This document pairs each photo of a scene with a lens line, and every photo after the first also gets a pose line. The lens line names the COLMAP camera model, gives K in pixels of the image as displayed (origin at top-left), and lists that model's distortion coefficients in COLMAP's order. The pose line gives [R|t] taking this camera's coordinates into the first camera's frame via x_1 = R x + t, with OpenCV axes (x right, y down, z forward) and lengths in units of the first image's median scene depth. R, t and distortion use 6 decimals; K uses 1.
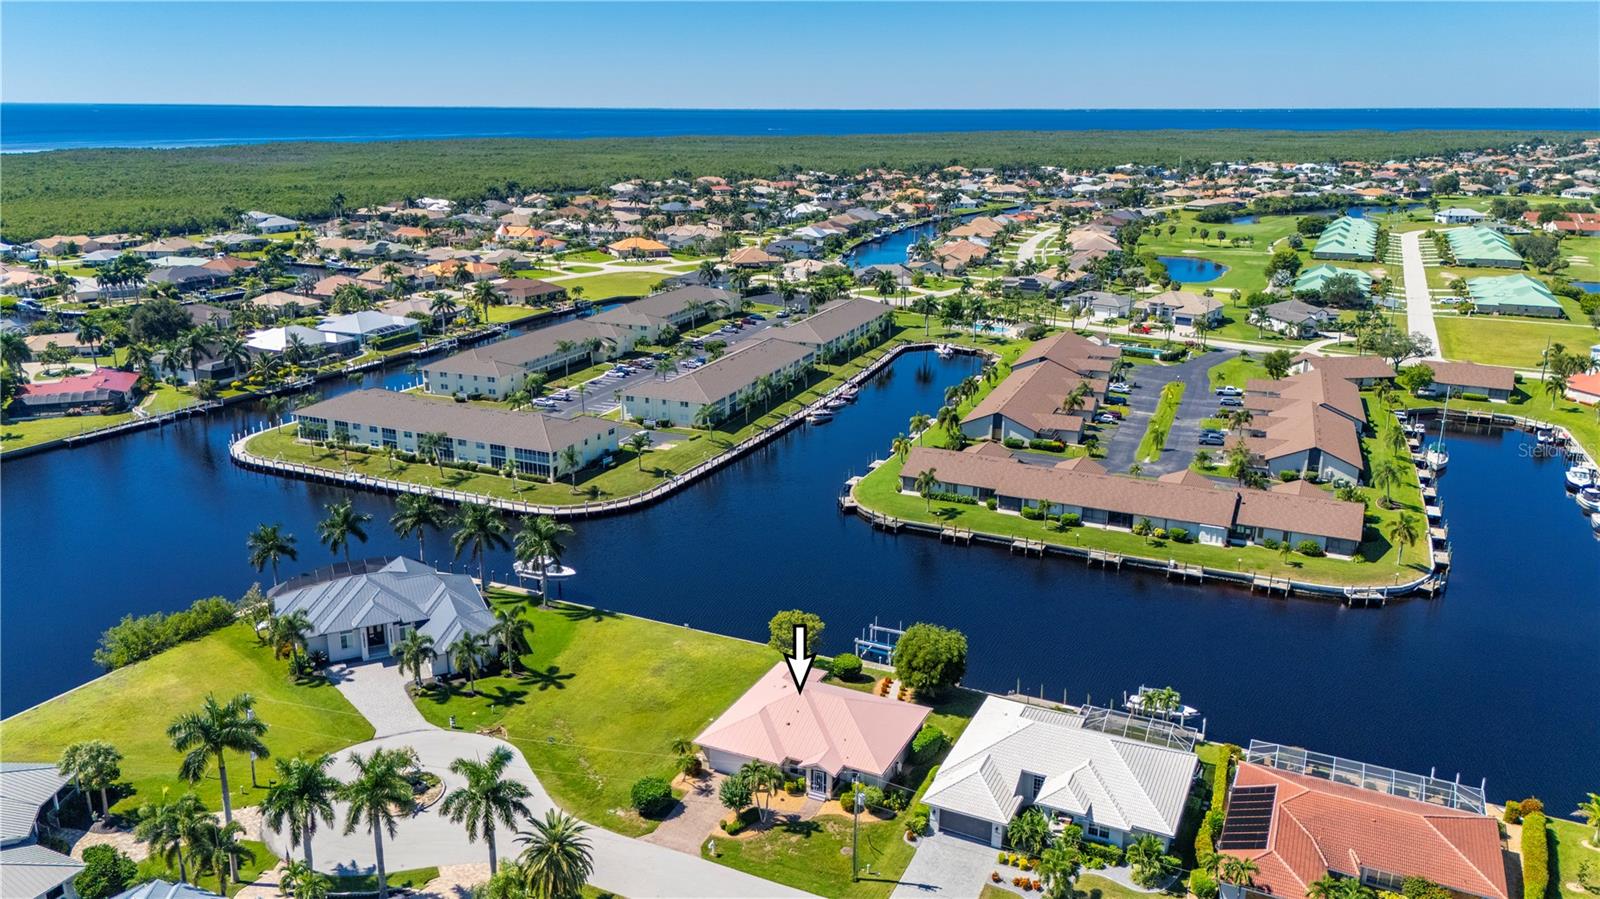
lens RADIAL K [[1183.4, 0, 798.1], [0, 1183.4, 444.0], [0, 0, 1]] dist [0.092419, -0.106370]
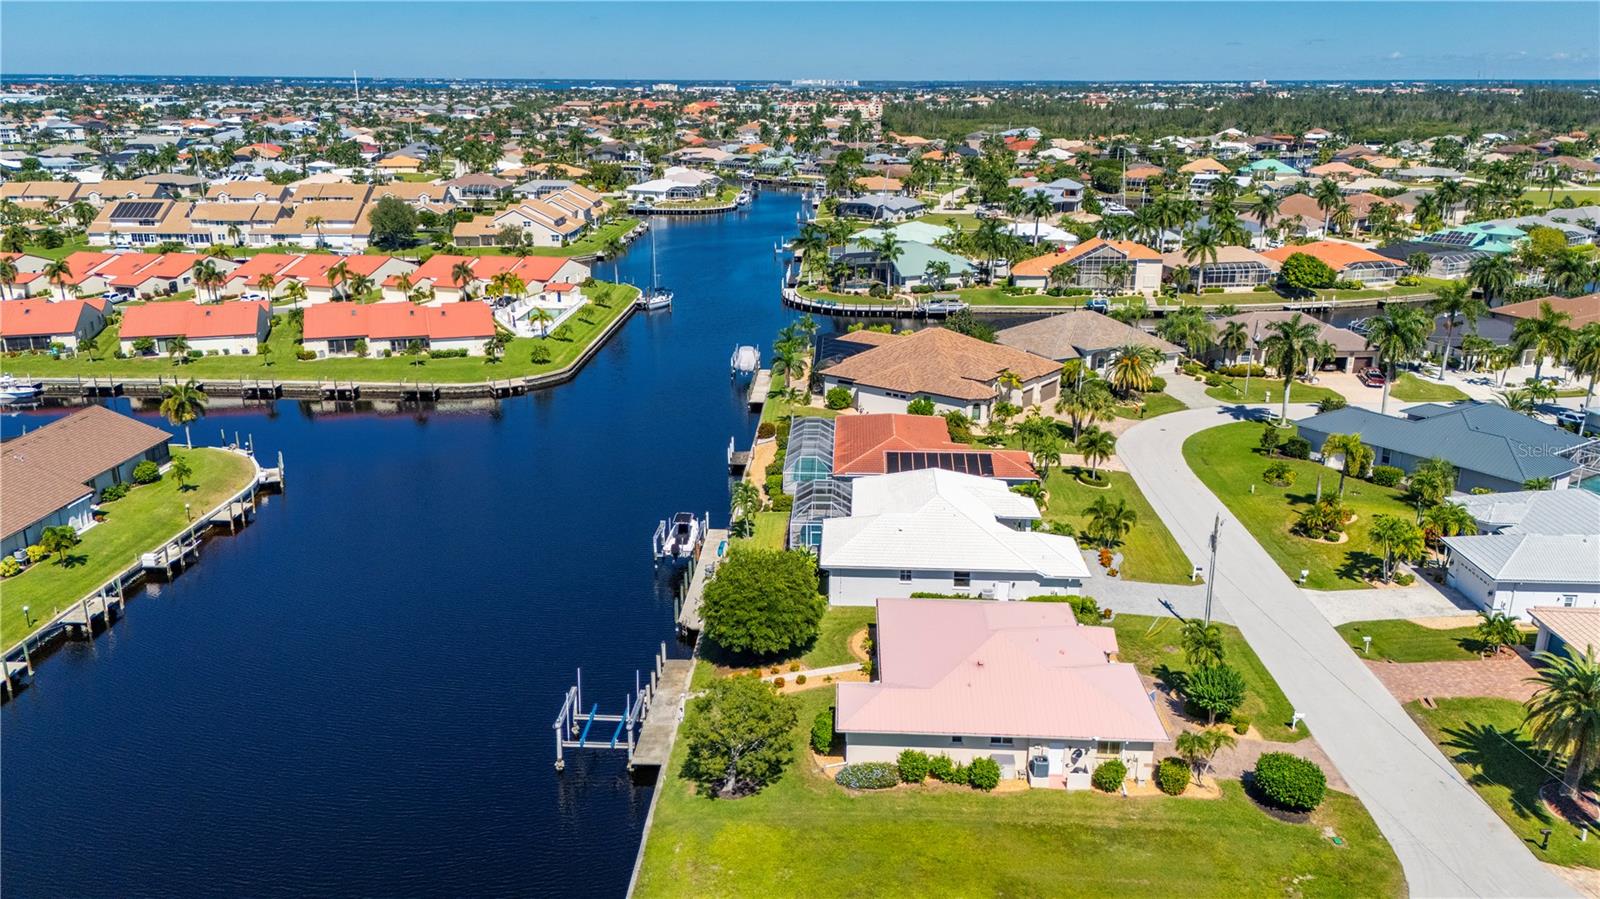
lens RADIAL K [[1183.4, 0, 798.1], [0, 1183.4, 444.0], [0, 0, 1]] dist [0.092419, -0.106370]
pose [[-0.391104, -0.272341, 0.879129, -0.435132], [0.250722, 0.887559, 0.386493, -0.138676], [-0.885537, 0.371576, -0.278847, 1.108379]]
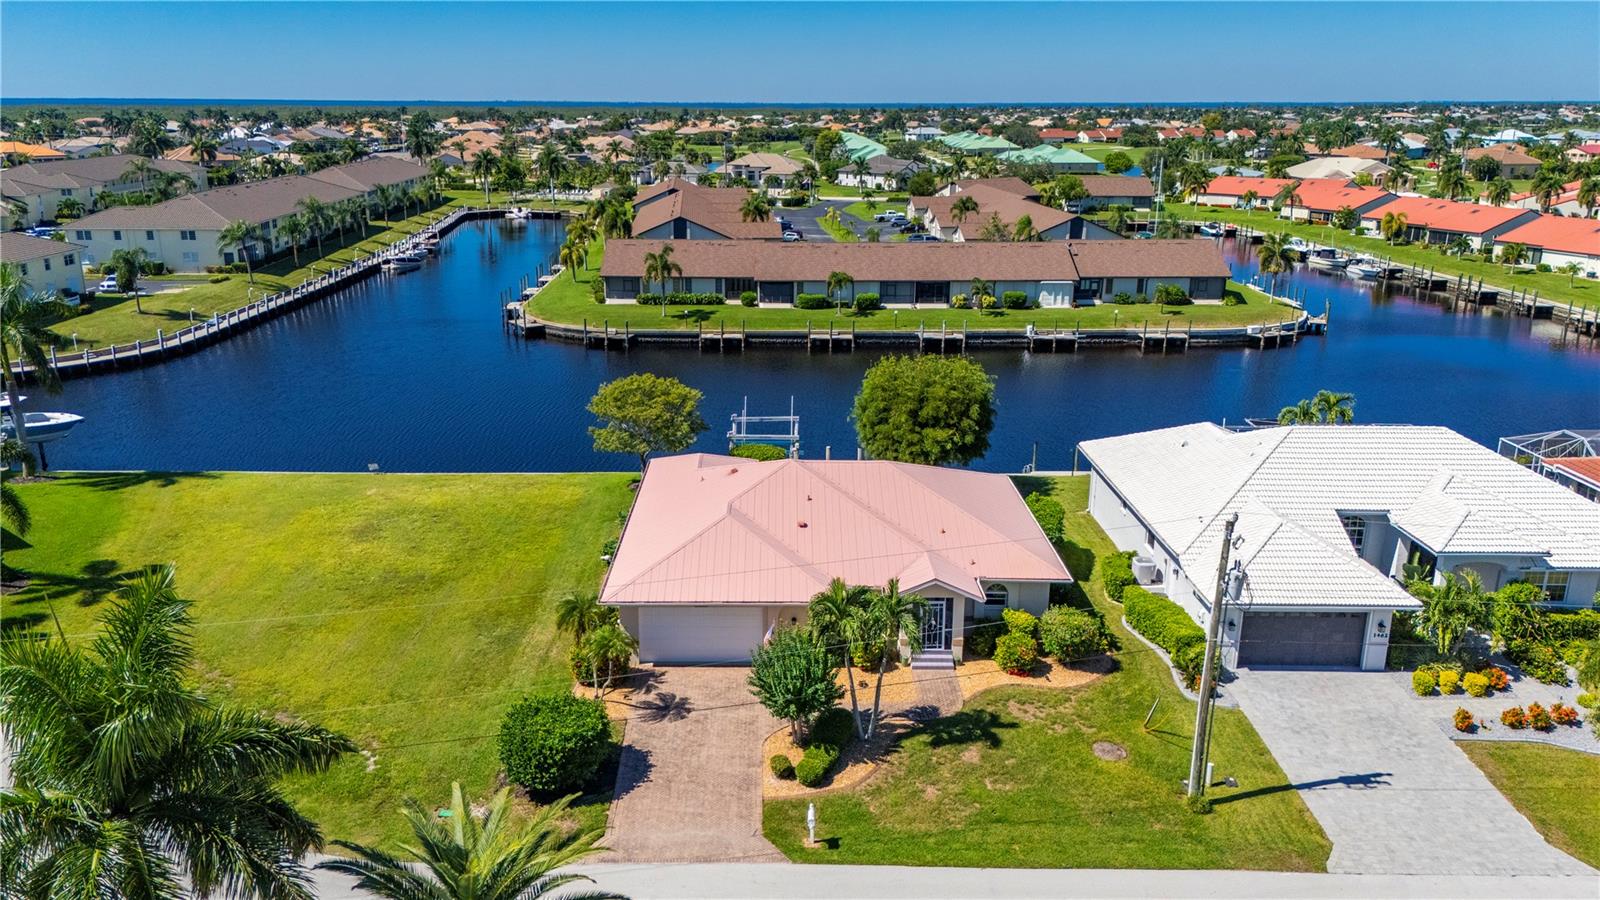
lens RADIAL K [[1191.9, 0, 773.4], [0, 1191.9, 446.5], [0, 0, 1]] dist [0.100782, -0.130094]
pose [[0.903195, -0.119432, 0.412279, -0.168503], [0.118095, 0.992584, 0.028822, 0.168470], [-0.412664, 0.022656, 0.910602, 0.531519]]
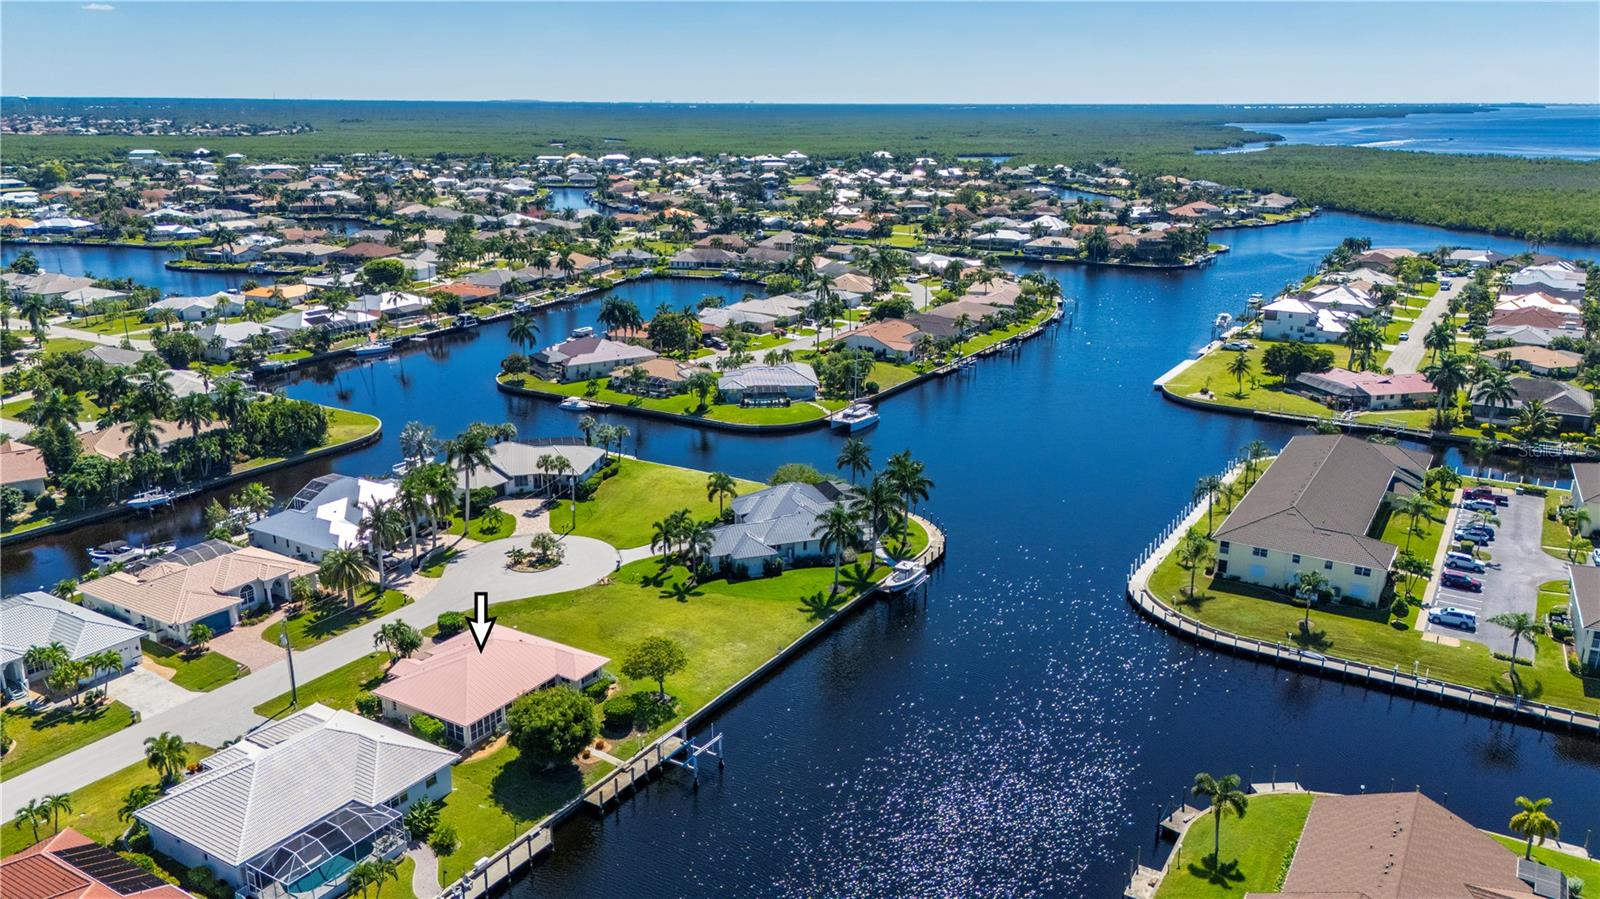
lens RADIAL K [[1186.7, 0, 798.2], [0, 1186.7, 440.1], [0, 0, 1]] dist [0.057815, -0.029758]
pose [[-0.106467, 0.269315, -0.957149, 0.869642], [-0.276745, 0.916558, 0.288677, -0.315459], [0.955027, 0.295621, -0.023052, 1.110240]]
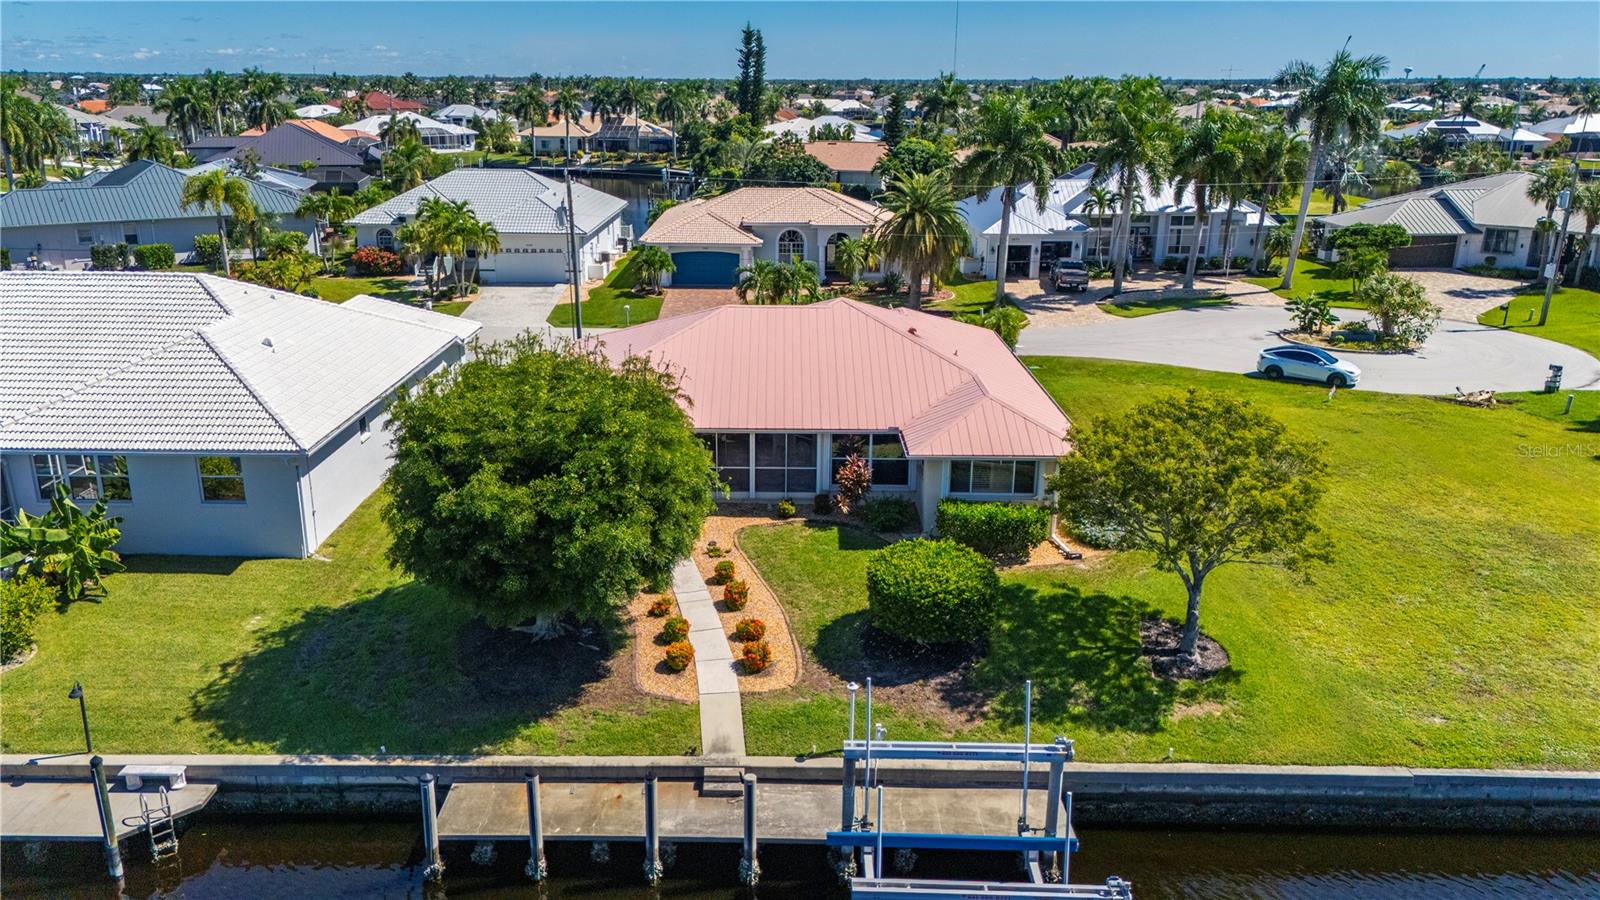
lens RADIAL K [[1194.2, 0, 775.3], [0, 1194.2, 446.2], [0, 0, 1]] dist [0.067090, -0.051812]
pose [[-0.905788, 0.116575, -0.407379, 0.164115], [-0.123972, 0.846434, 0.517861, 0.046827], [0.405190, 0.519576, -0.752238, 1.168070]]
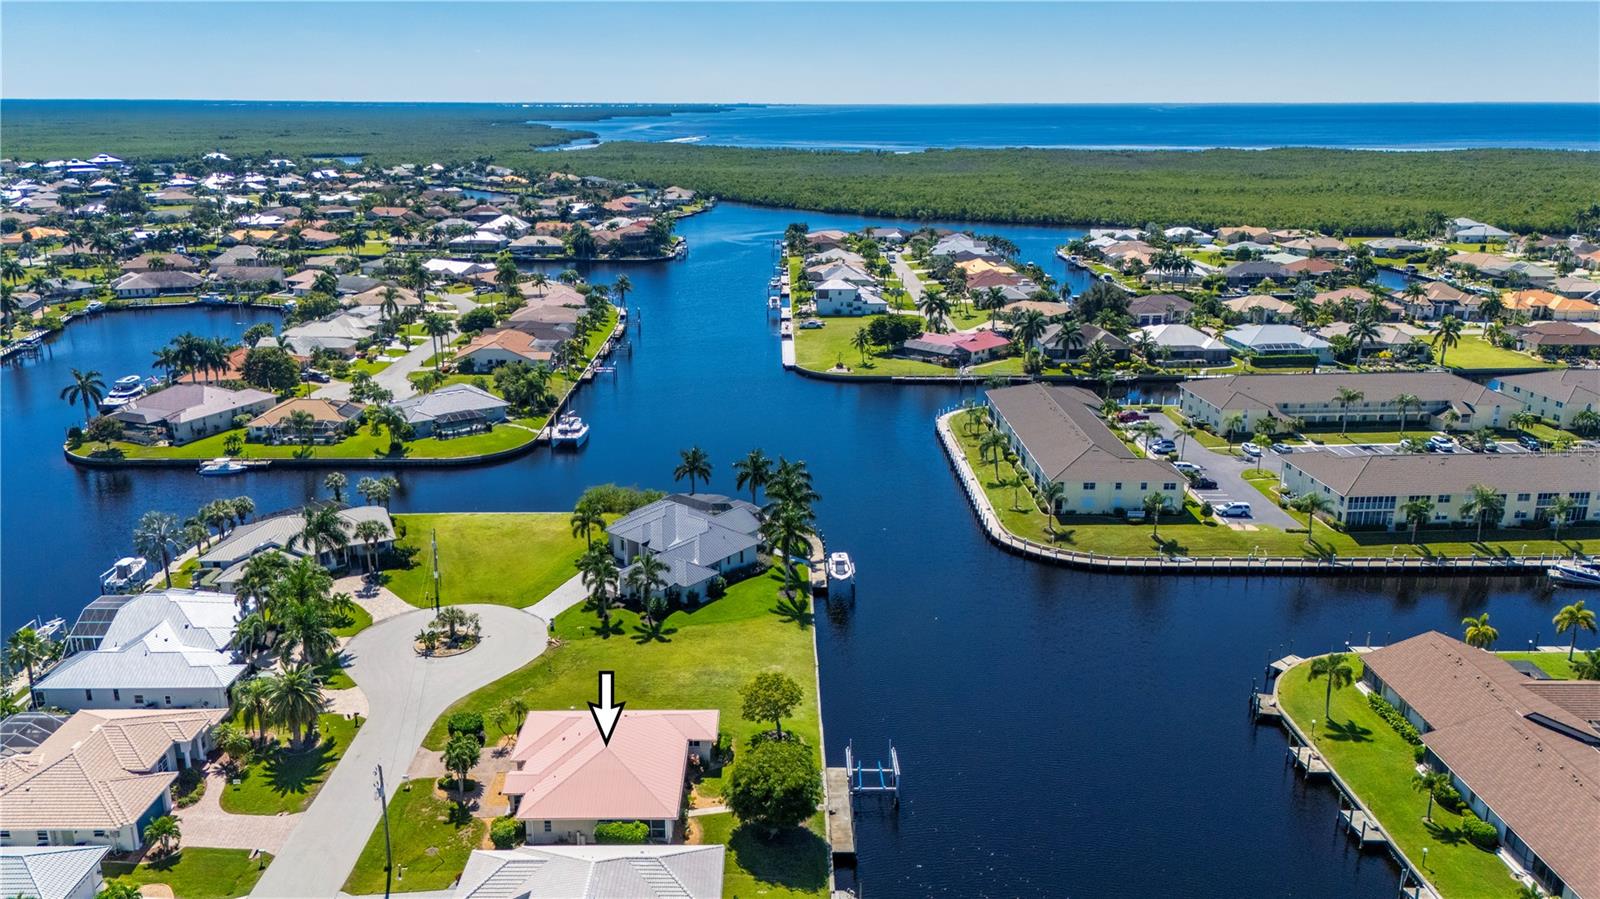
lens RADIAL K [[1180.2, 0, 778.5], [0, 1180.2, 451.2], [0, 0, 1]] dist [0.095178, -0.108724]
pose [[0.432188, 0.252920, -0.865589, 0.741050], [-0.247269, 0.956312, 0.155968, -0.160776], [0.867221, 0.146626, 0.475846, 0.571706]]
